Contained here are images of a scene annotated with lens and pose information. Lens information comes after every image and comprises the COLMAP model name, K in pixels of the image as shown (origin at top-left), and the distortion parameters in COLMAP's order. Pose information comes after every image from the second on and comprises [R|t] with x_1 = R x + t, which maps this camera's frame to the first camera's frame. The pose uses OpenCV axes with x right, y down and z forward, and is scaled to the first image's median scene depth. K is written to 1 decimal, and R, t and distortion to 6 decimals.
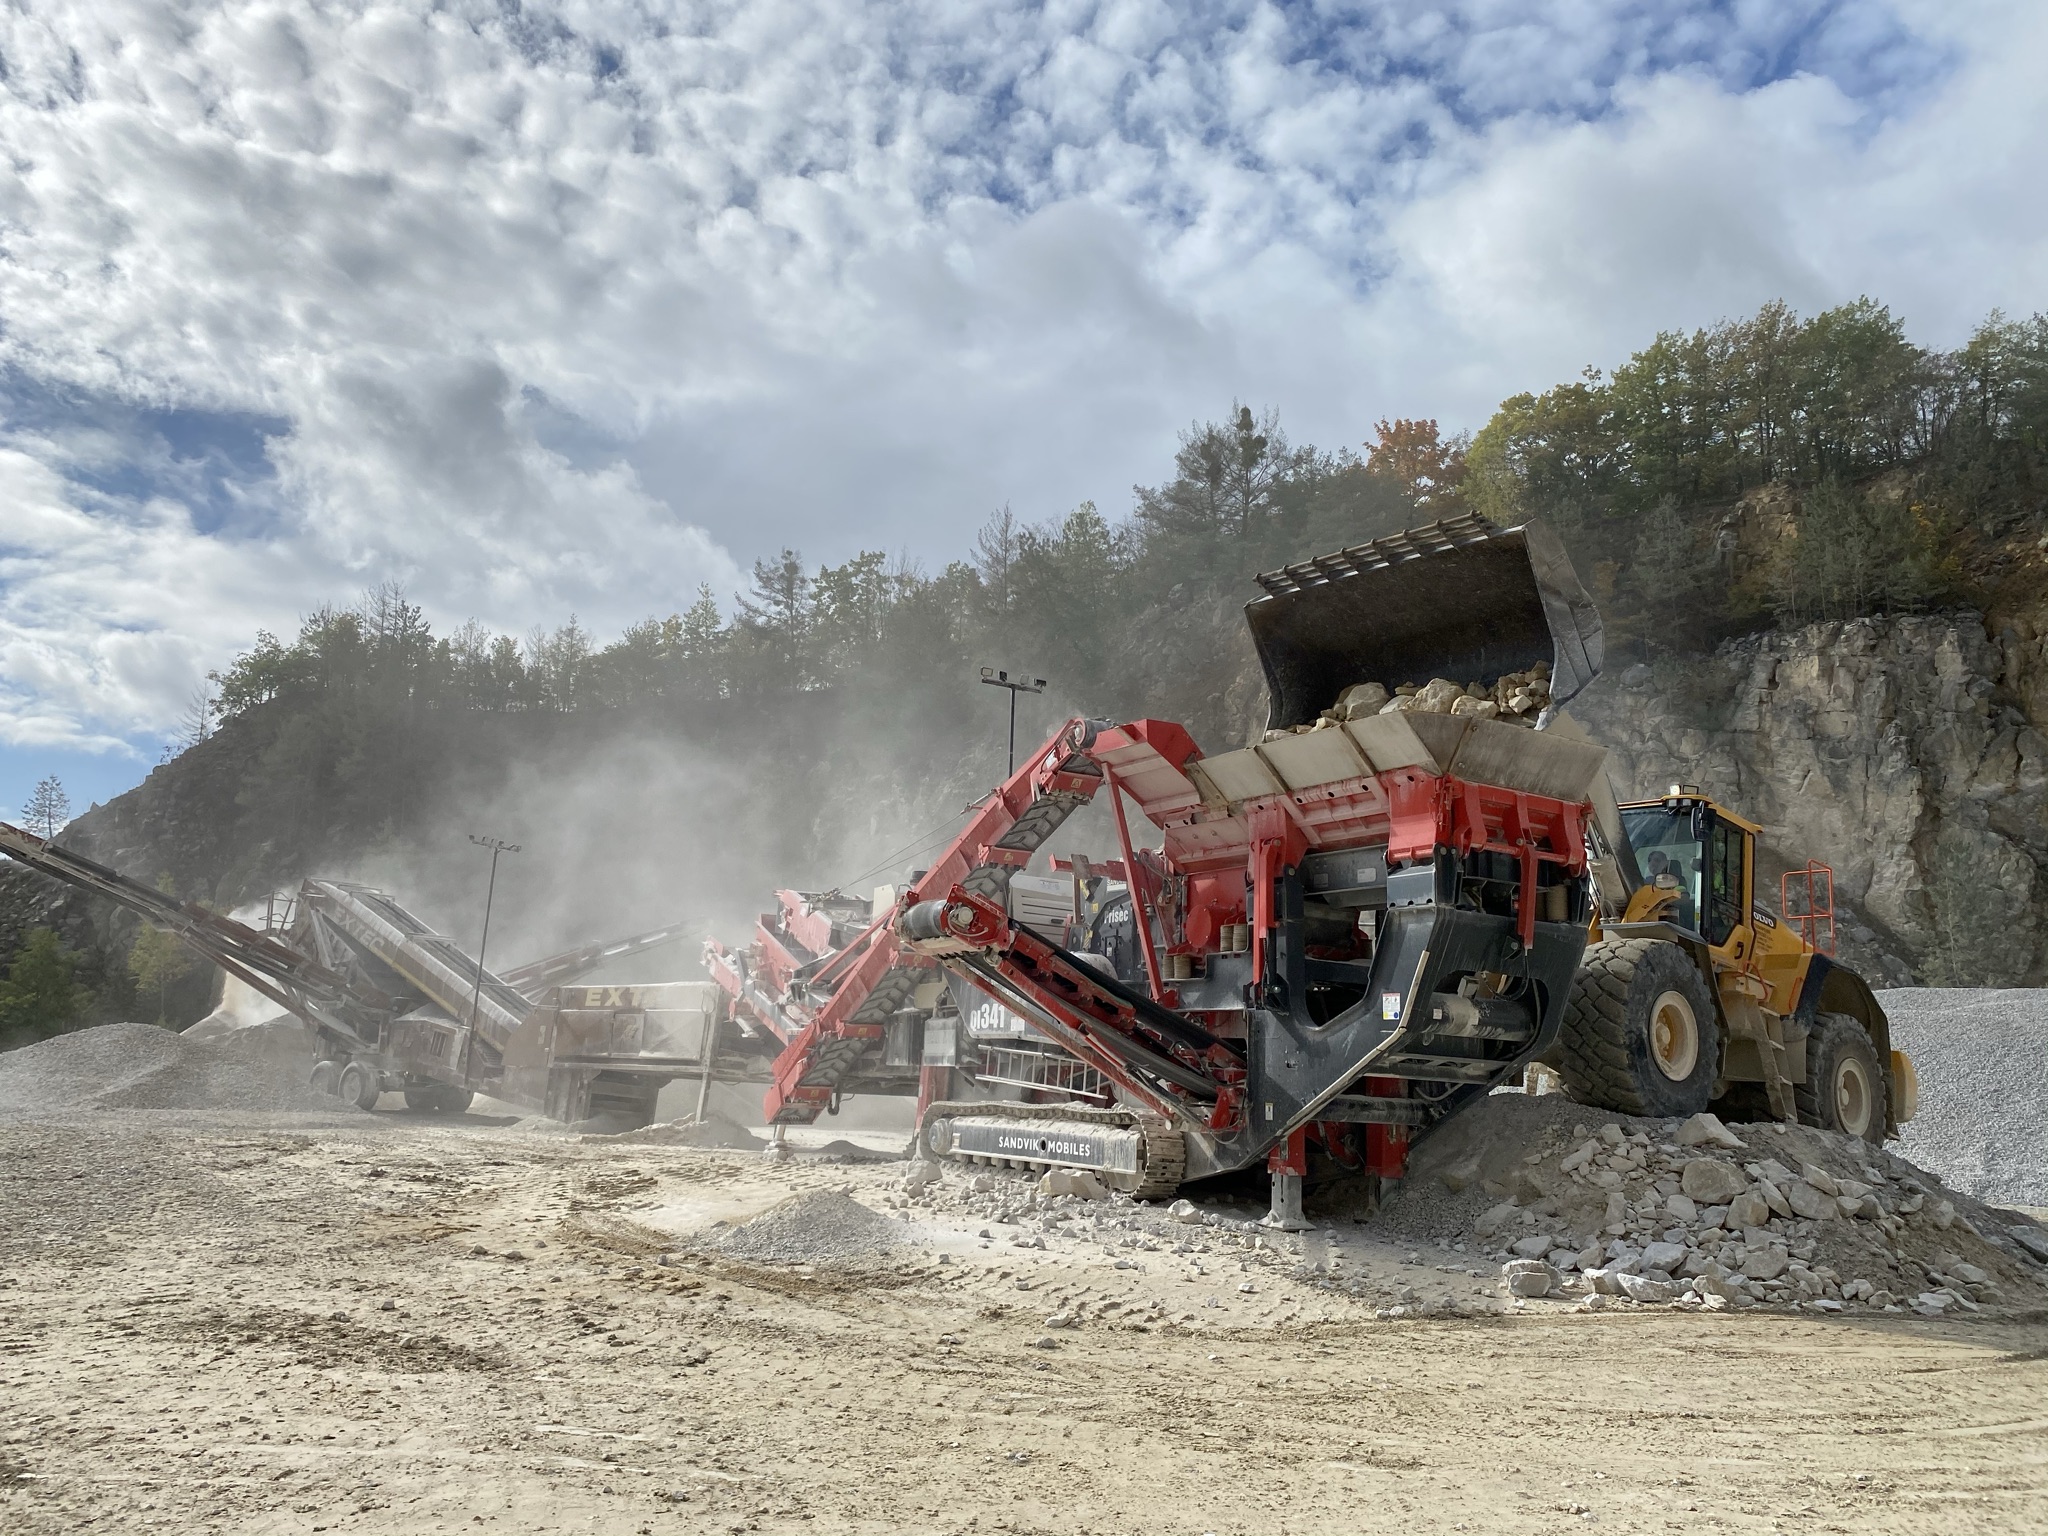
lens RADIAL K [[1579.2, 0, 1031.6], [0, 1579.2, 778.8], [0, 0, 1]] dist [0.005376, -0.005659]
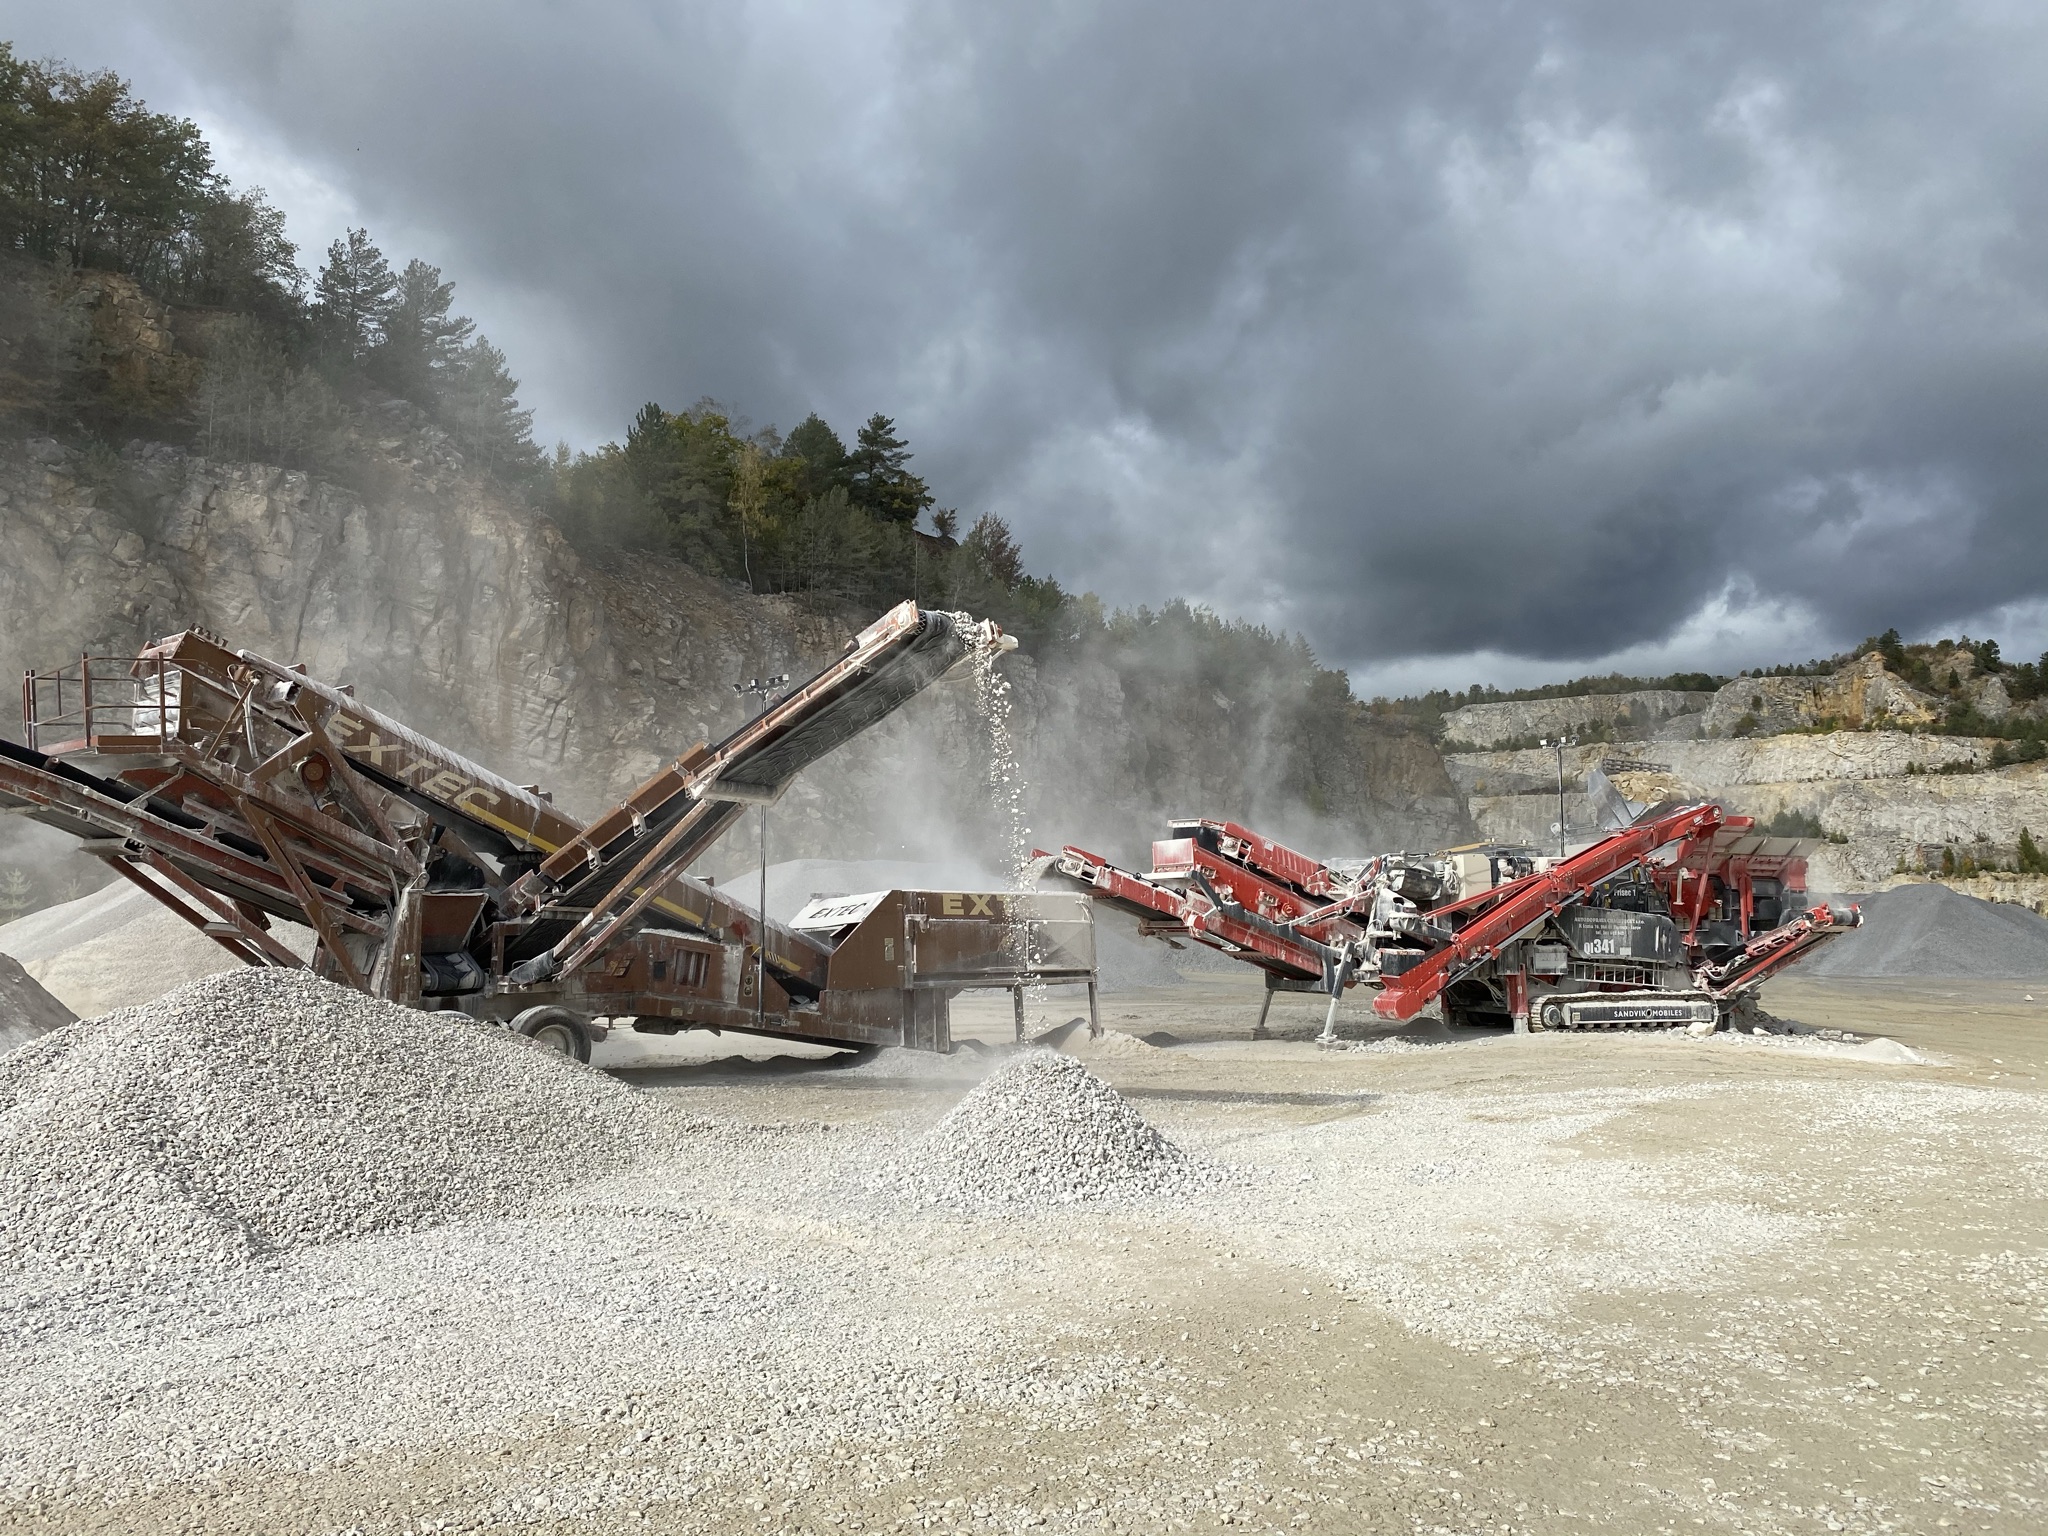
lens RADIAL K [[1562.6, 0, 1004.3], [0, 1562.6, 753.9], [0, 0, 1]] dist [0.084016, -0.132872]
pose [[0.090770, 0.062917, 0.993882, -0.264254], [-0.193608, 0.980076, -0.044361, 0.021944], [-0.976871, -0.188396, 0.101142, 0.210172]]
